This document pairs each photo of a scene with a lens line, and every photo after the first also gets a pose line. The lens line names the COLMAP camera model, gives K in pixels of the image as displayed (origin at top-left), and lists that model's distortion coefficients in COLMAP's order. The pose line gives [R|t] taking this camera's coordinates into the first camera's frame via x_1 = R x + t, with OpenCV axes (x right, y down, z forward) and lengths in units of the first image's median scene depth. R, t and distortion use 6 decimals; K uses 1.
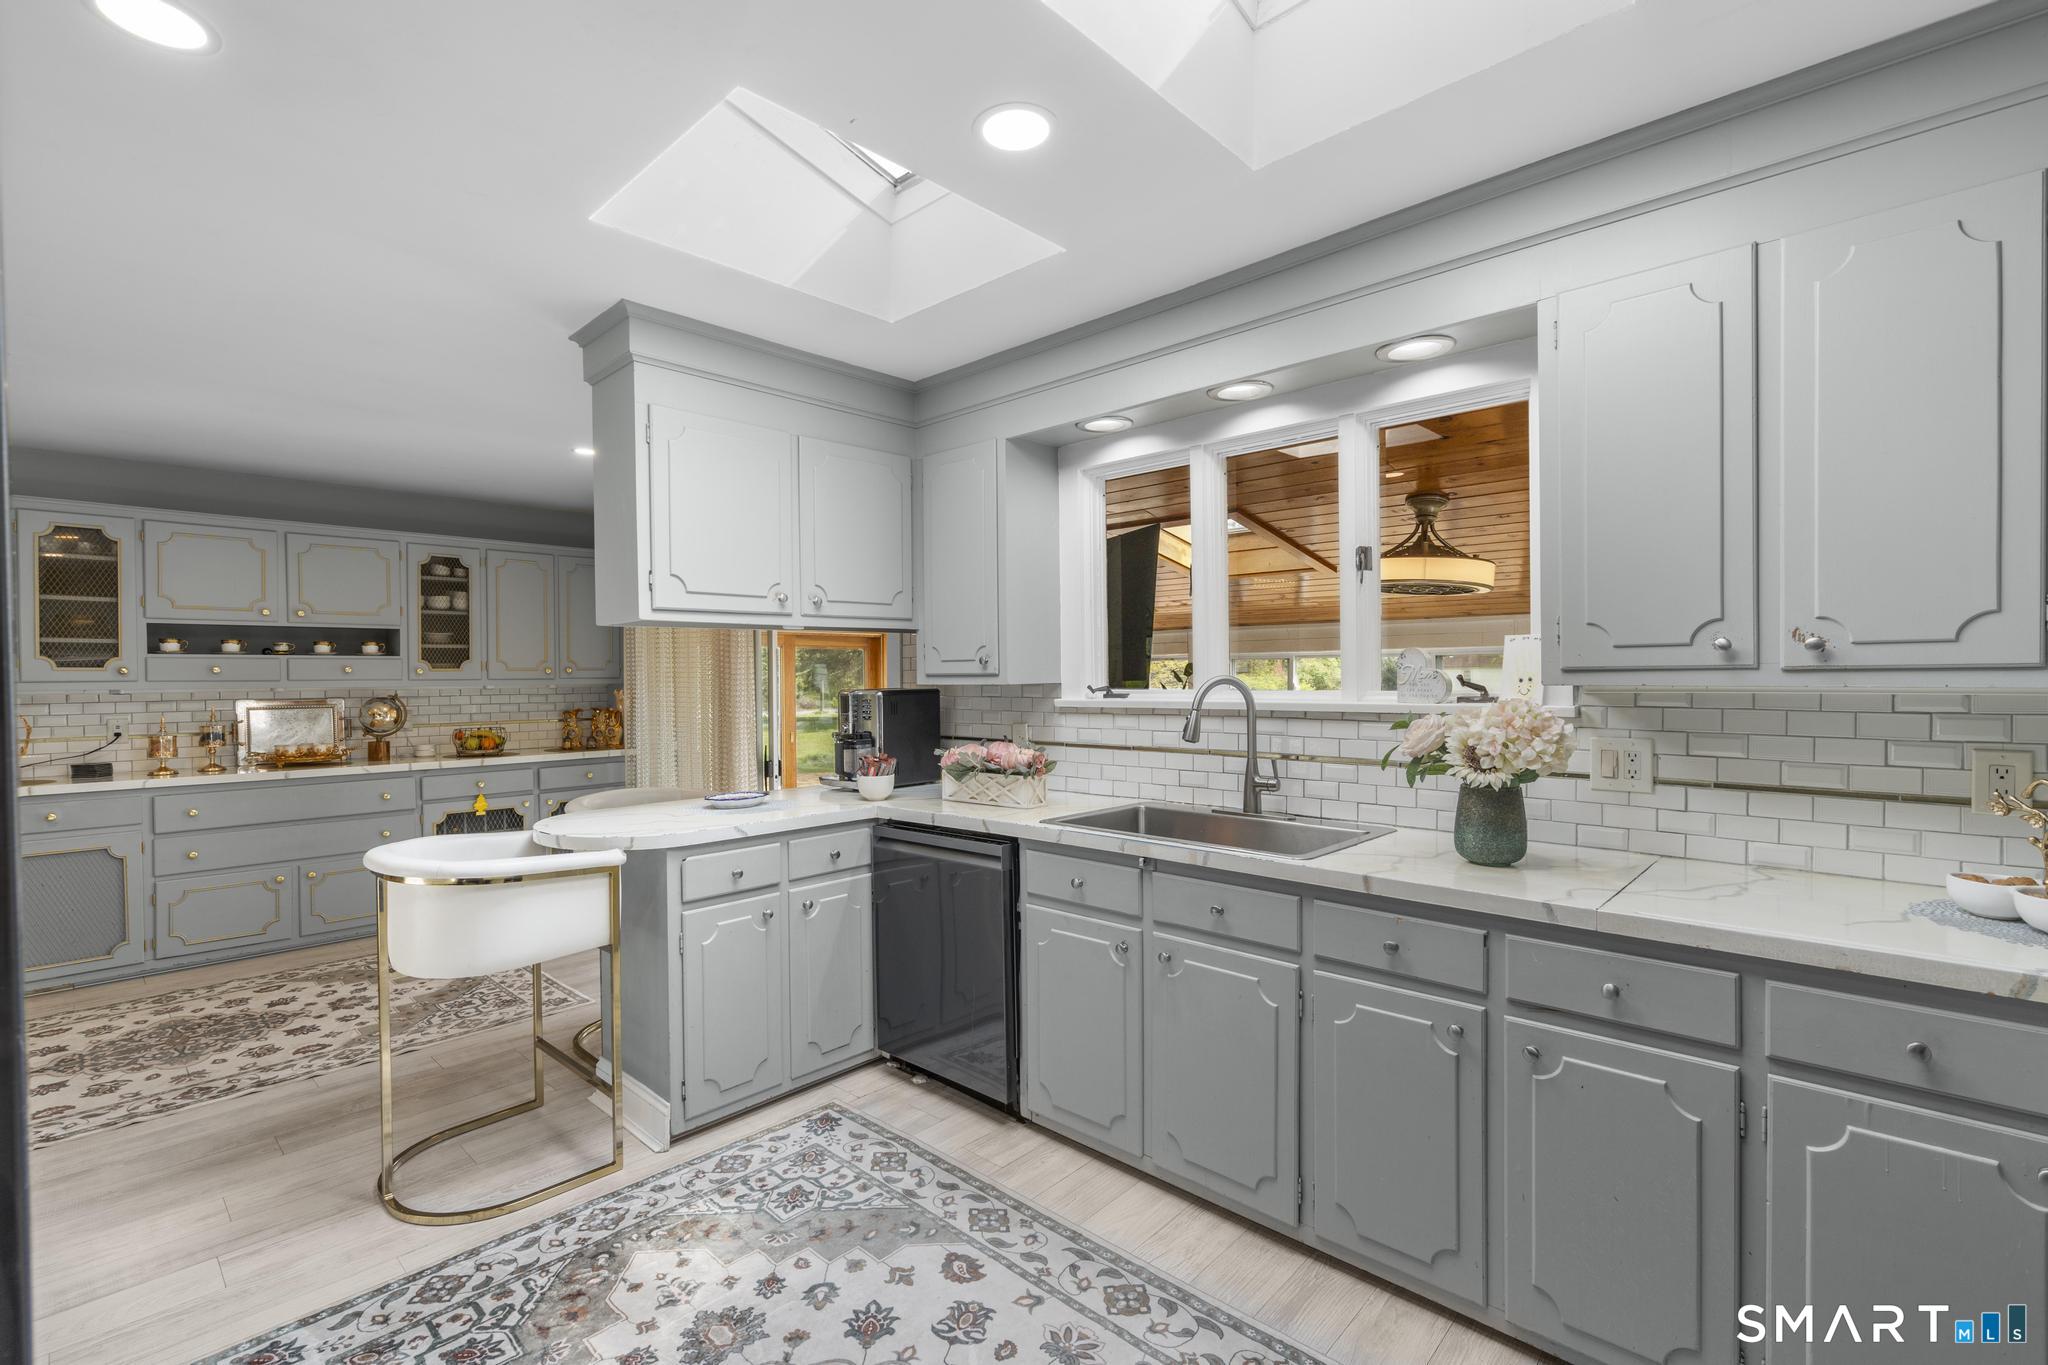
lens RADIAL K [[918.7, 0, 1024.0], [0, 918.7, 682.5], [0, 0, 1]] dist [-0.014969, 0.004331]
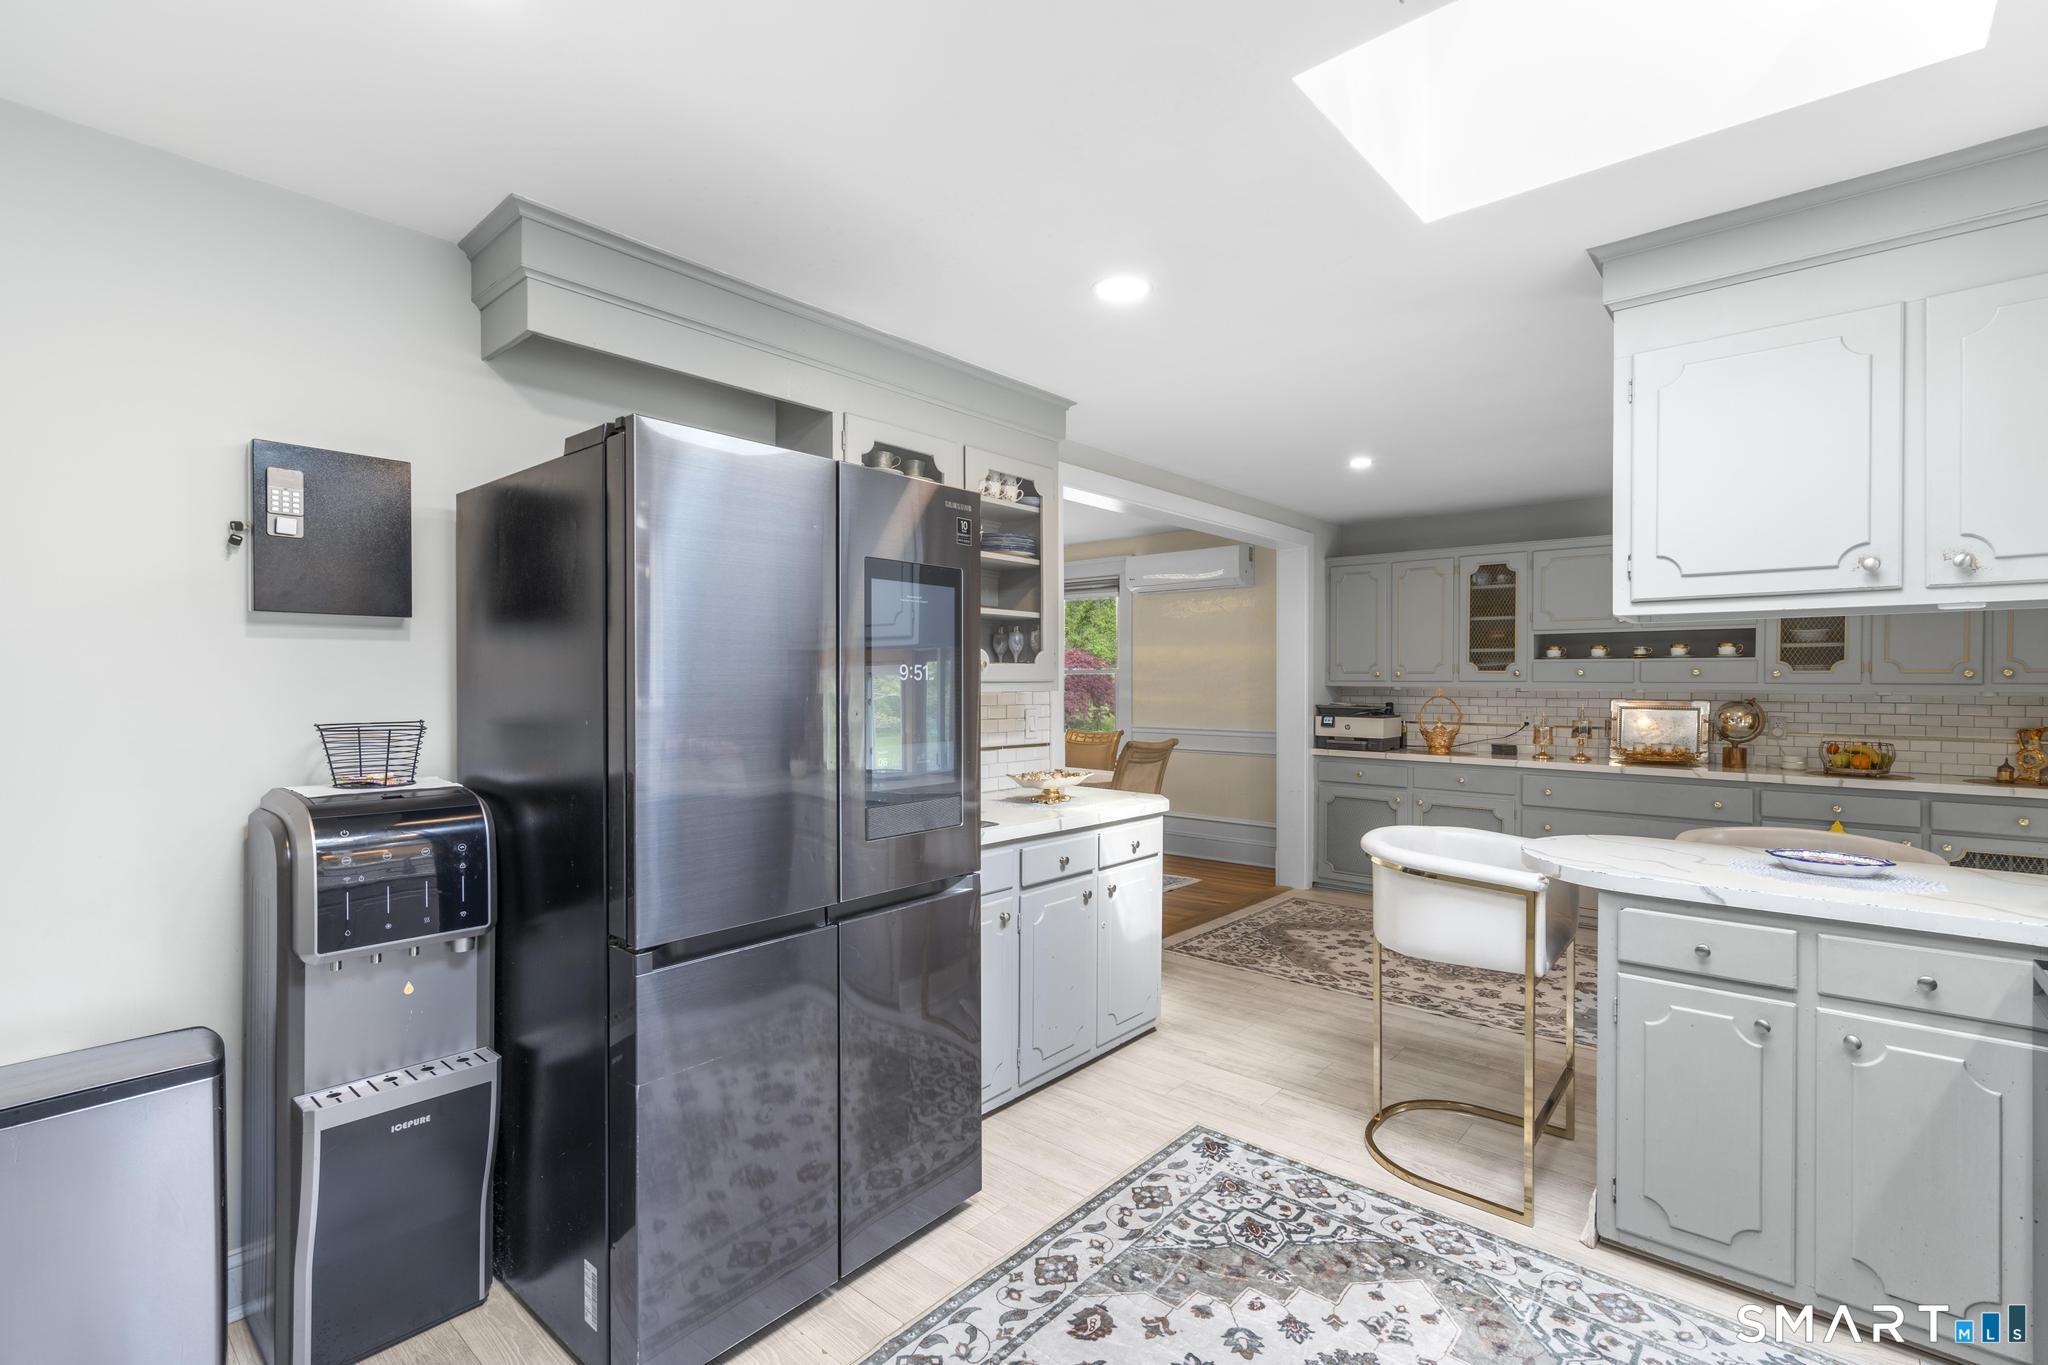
lens RADIAL K [[918.7, 0, 1024.0], [0, 918.7, 682.5], [0, 0, 1]] dist [-0.014969, 0.004331]
pose [[0.024093, 0.011771, -0.999640, 0.368680], [-0.011262, 0.999870, 0.011502, -0.009442], [0.999646, 0.010981, 0.024223, 0.389801]]
